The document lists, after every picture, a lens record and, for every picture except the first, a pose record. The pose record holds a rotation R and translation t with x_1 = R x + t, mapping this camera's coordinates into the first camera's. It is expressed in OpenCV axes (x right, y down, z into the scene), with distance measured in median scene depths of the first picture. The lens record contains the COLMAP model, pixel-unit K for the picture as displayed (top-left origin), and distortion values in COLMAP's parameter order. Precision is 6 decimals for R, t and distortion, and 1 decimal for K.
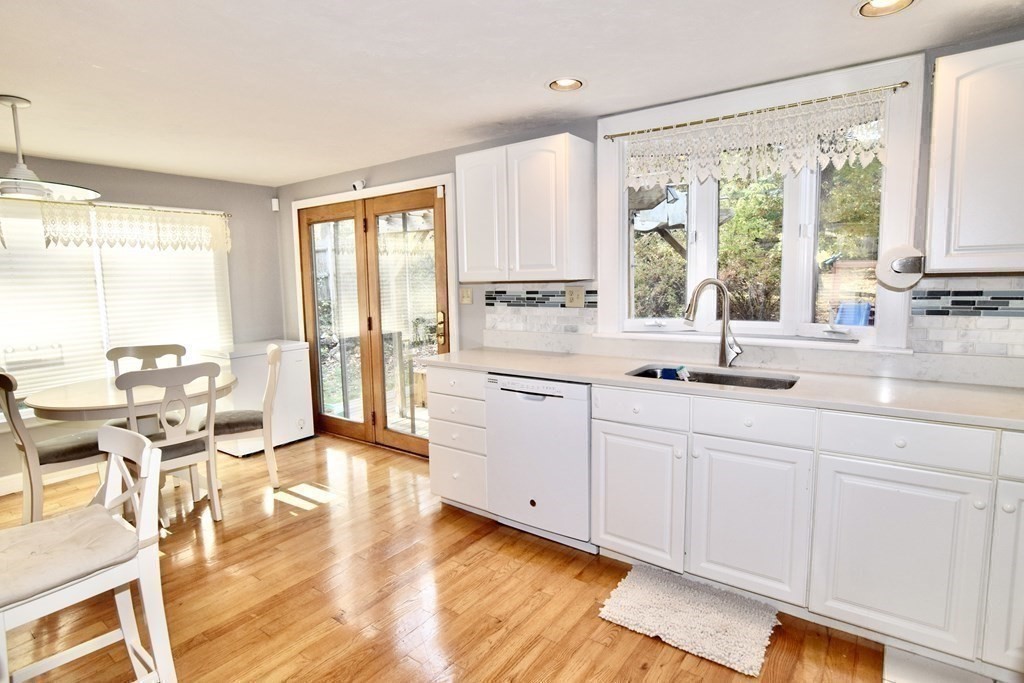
lens RADIAL K [[527.3, 0, 512.6], [0, 527.3, 339.1], [0, 0, 1]] dist [-0.018992, 0.000435]
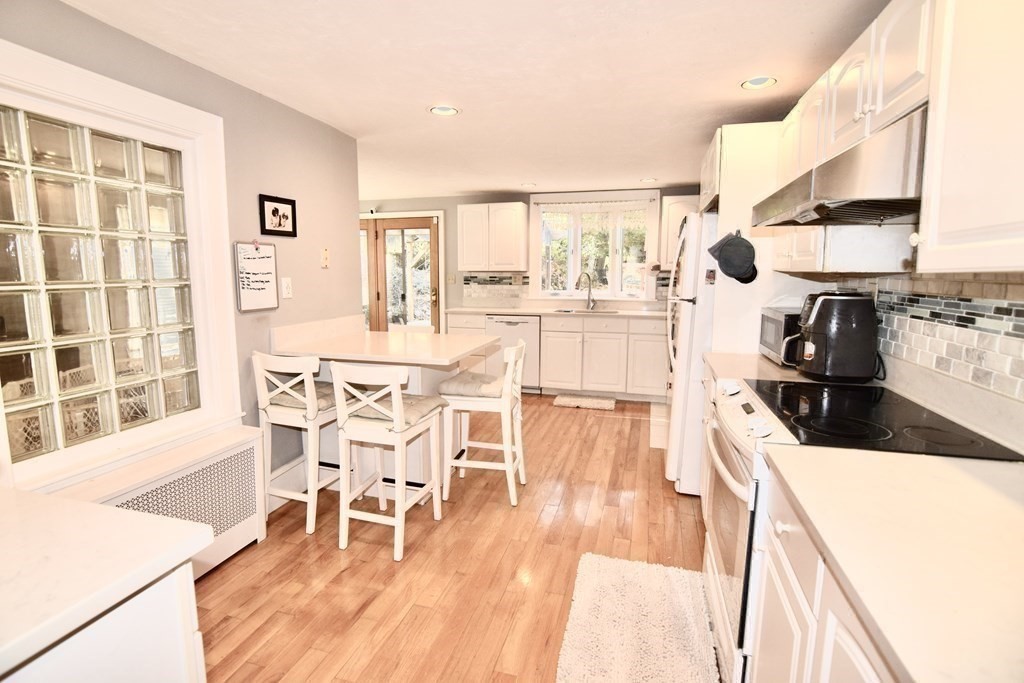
lens RADIAL K [[498.1, 0, 511.2], [0, 498.1, 340.9], [0, 0, 1]] dist [-0.035763, -0.000298]
pose [[0.936878, -0.025444, 0.348728, -0.558342], [0.018843, 0.999574, 0.022309, 0.108517], [-0.349147, -0.014330, 0.936958, -0.759420]]
